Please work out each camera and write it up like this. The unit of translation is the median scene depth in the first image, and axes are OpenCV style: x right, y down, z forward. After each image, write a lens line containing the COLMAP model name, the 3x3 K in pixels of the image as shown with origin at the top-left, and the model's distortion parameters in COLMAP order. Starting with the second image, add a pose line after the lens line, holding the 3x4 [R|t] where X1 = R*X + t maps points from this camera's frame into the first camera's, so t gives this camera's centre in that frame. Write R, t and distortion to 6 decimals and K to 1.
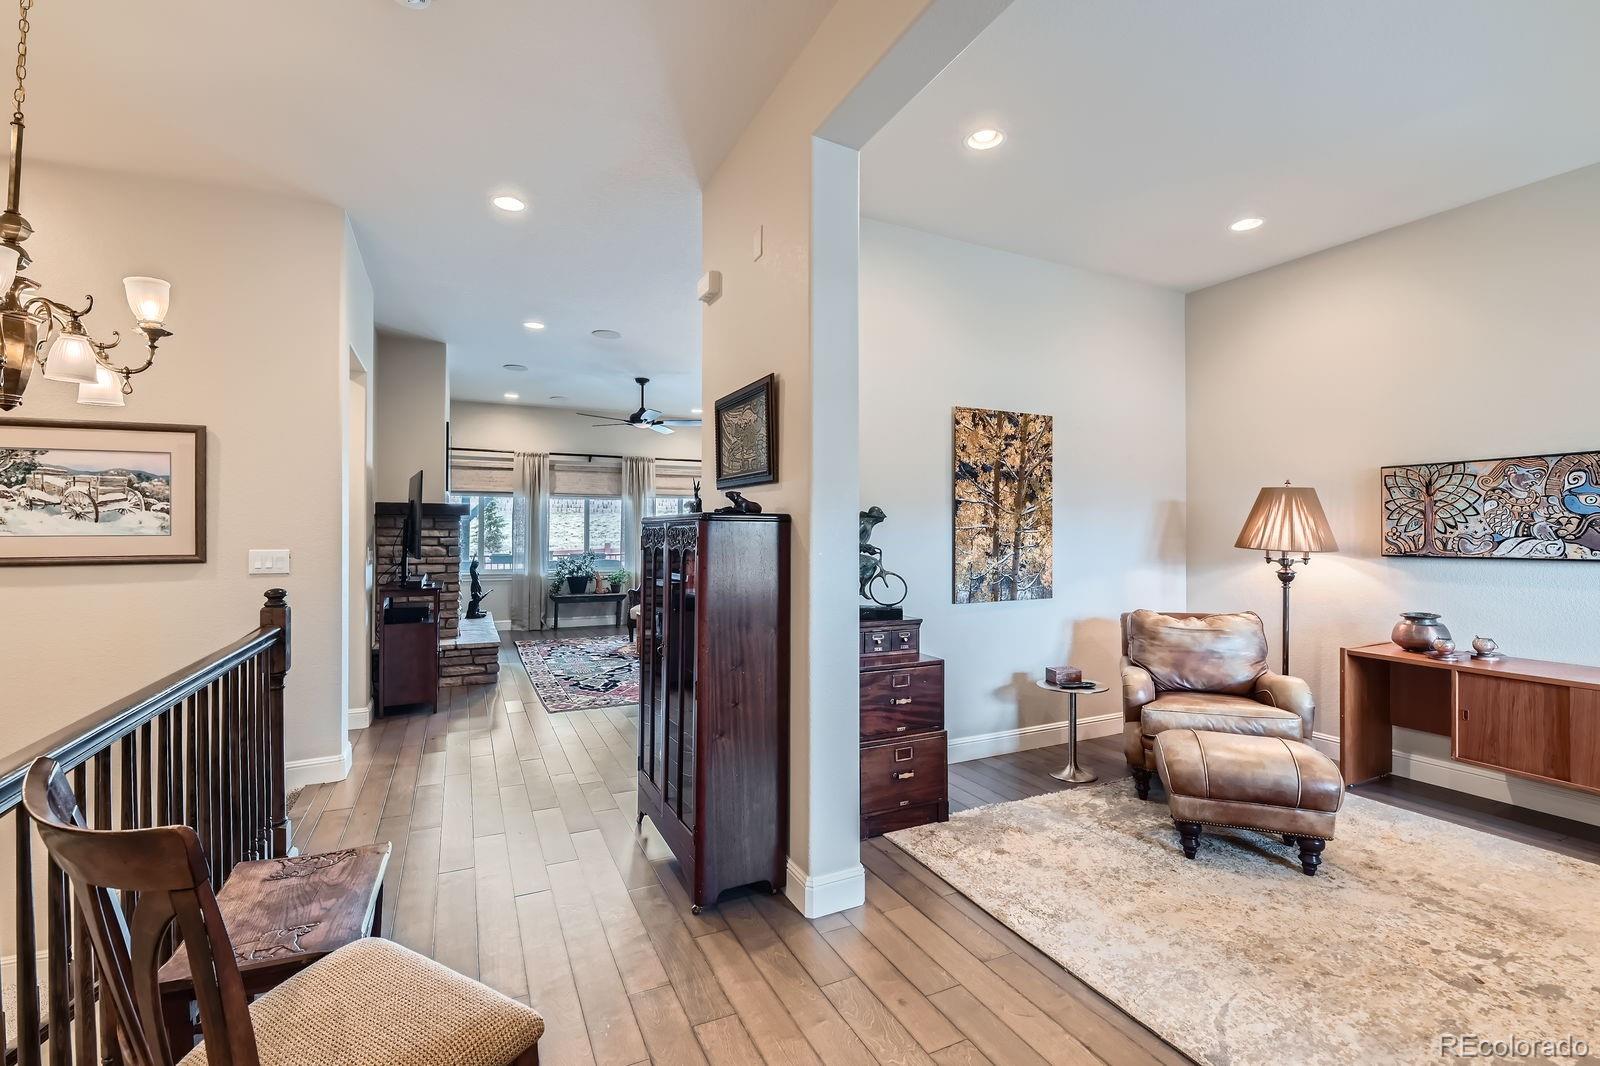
lens RADIAL K [[695.1, 0, 808.9], [0, 695.1, 530.1], [0, 0, 1]] dist [-0.002738, -0.010716]
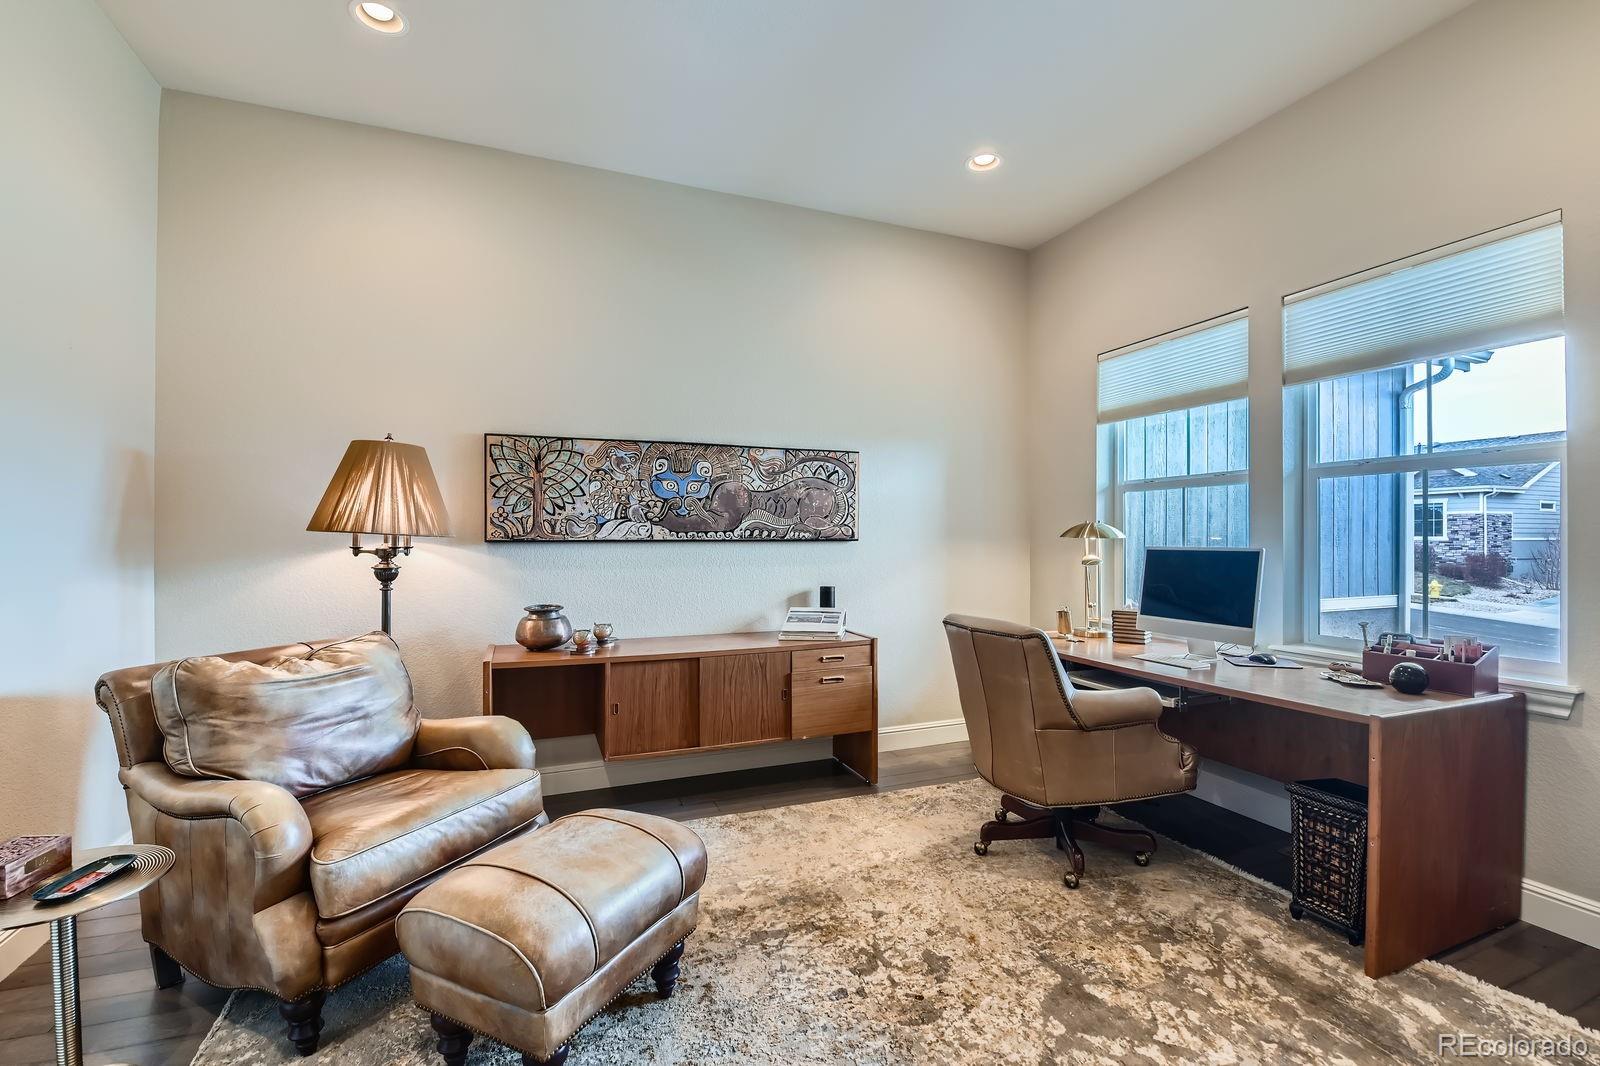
lens RADIAL K [[696.8, 0, 808.7], [0, 696.8, 535.7], [0, 0, 1]] dist [-0.001869, -0.010404]
pose [[0.071834, 0.000384, 0.997417, 0.035184], [-0.004046, 0.999992, -0.000093, 0.031575], [-0.997408, -0.004028, 0.071835, 0.614087]]
